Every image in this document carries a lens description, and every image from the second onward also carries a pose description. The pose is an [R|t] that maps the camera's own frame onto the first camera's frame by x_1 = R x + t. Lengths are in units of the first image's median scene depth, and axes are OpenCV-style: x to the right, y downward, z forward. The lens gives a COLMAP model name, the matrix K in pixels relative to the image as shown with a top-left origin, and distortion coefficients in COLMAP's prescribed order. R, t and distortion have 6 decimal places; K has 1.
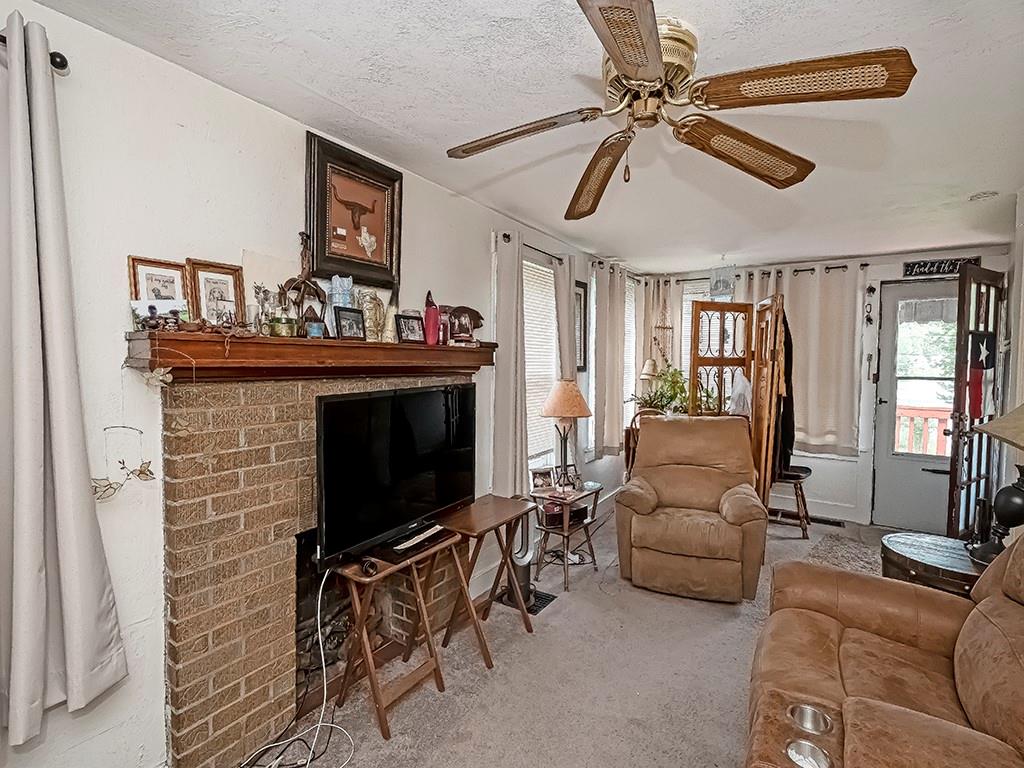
lens RADIAL K [[471.1, 0, 512.0], [0, 471.1, 384.0], [0, 0, 1]] dist [0.000015, -0.000002]
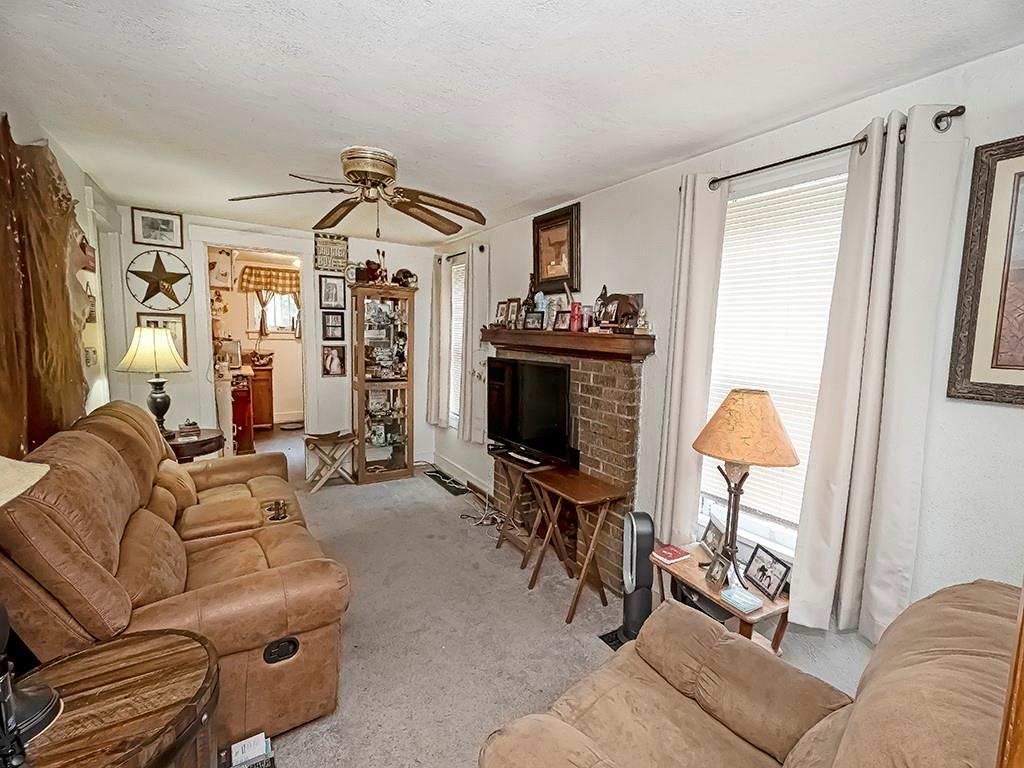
lens RADIAL K [[437.8, 0, 512.0], [0, 437.8, 384.0], [0, 0, 1]] dist [0.000723, 0.000054]
pose [[-0.402005, 0.082905, -0.911876, 1.020603], [-0.088096, 0.987770, 0.128643, -0.087419], [0.911390, 0.132048, -0.389785, 1.406338]]
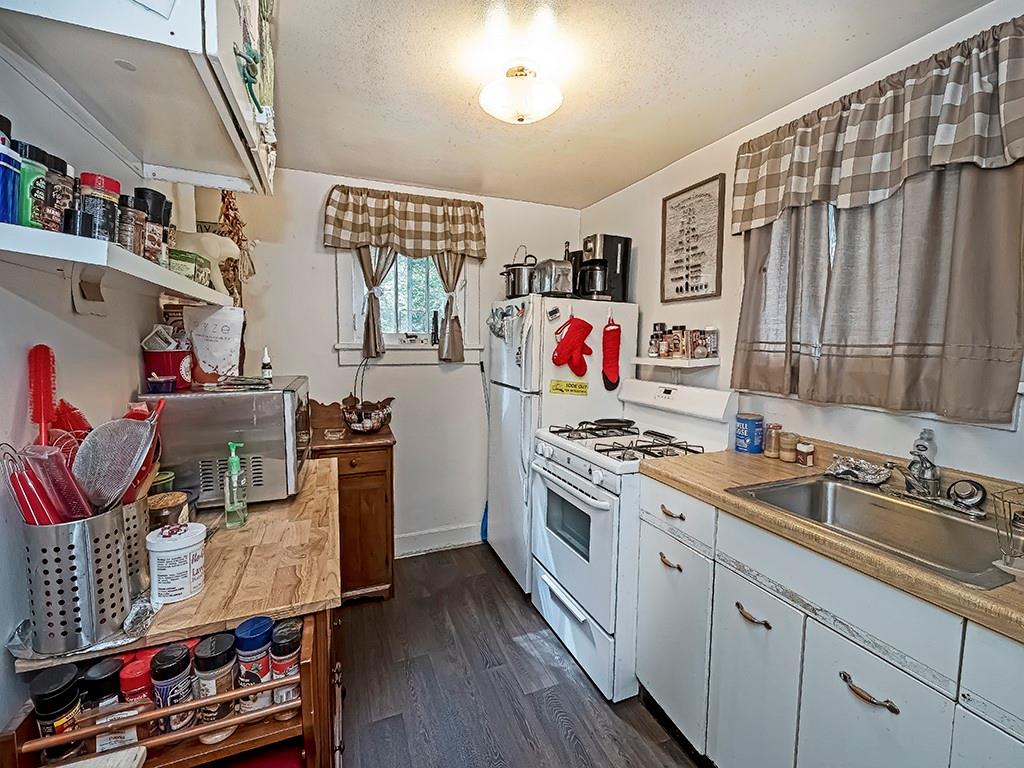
lens RADIAL K [[437.8, 0, 512.0], [0, 437.8, 384.0], [0, 0, 1]] dist [0.000723, 0.000054]
pose [[-0.566295, 0.067515, -0.821433, 0.578219], [-0.065436, 0.989810, 0.126466, -0.052137], [0.821601, 0.125369, -0.556106, 0.804921]]
